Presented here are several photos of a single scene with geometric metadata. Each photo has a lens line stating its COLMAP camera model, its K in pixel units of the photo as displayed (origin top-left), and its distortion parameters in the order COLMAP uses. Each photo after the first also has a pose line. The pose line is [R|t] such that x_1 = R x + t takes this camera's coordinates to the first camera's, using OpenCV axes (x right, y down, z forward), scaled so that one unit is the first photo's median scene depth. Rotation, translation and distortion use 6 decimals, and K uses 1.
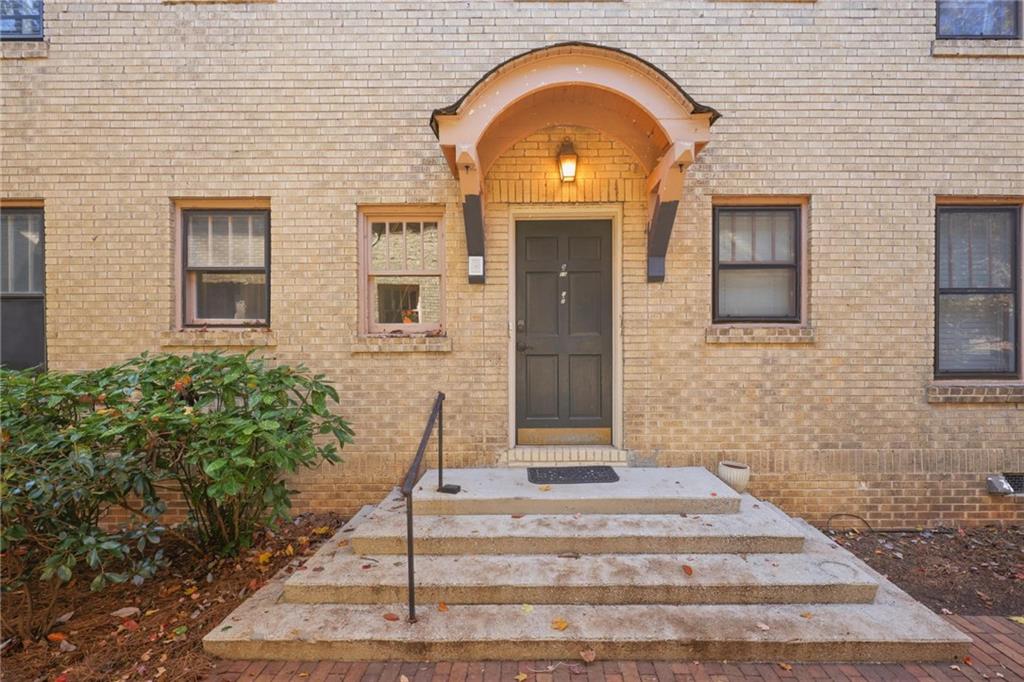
lens RADIAL K [[484.4, 0, 511.8], [0, 484.4, 345.6], [0, 0, 1]] dist [0.000094, -0.000117]
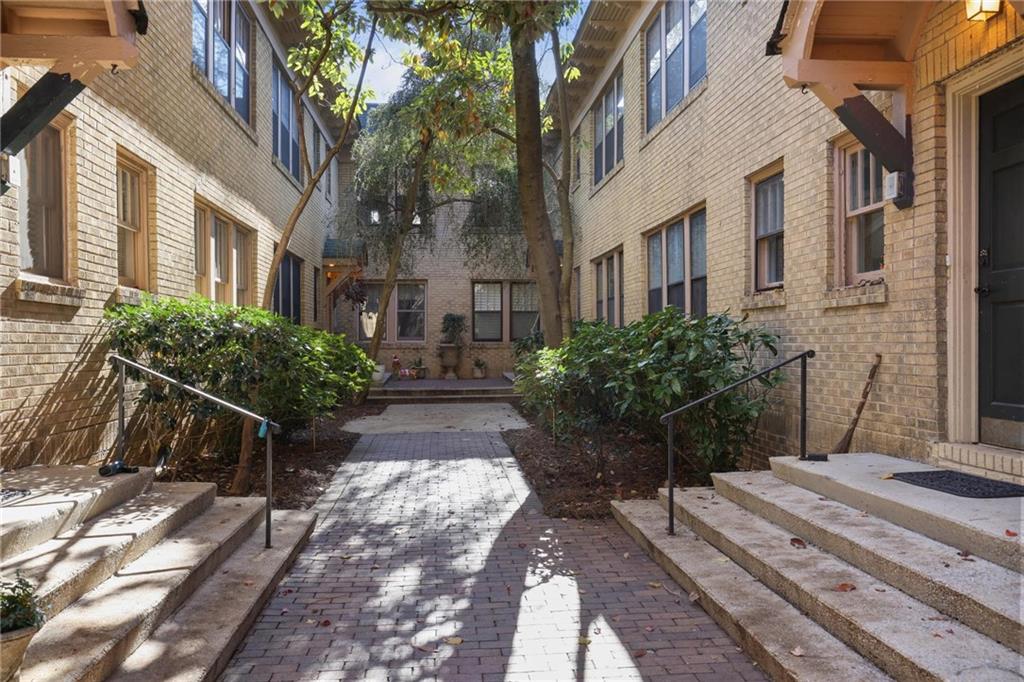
lens RADIAL K [[769.7, 0, 511.1], [0, 769.7, 342.8], [0, 0, 1]] dist [-0.003575, -0.003441]
pose [[0.097968, 0.003008, -0.995185, 1.023512], [0.002676, 0.999991, 0.003286, 0.070314], [0.995186, -0.002985, 0.097959, 0.289755]]
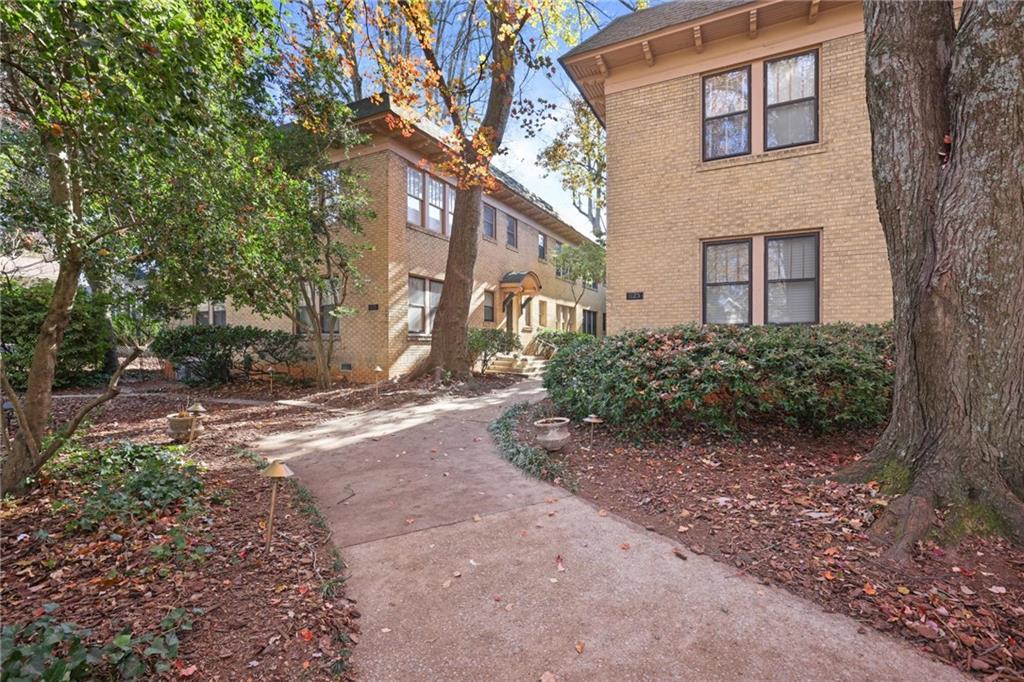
lens RADIAL K [[484.4, 0, 510.6], [0, 484.4, 340.3], [0, 0, 1]] dist [0.000094, -0.000117]
pose [[-0.450680, 0.002489, -0.892682, 2.584756], [-0.004665, 0.999976, 0.005143, 0.078552], [0.892673, 0.006482, -0.450657, 0.997887]]
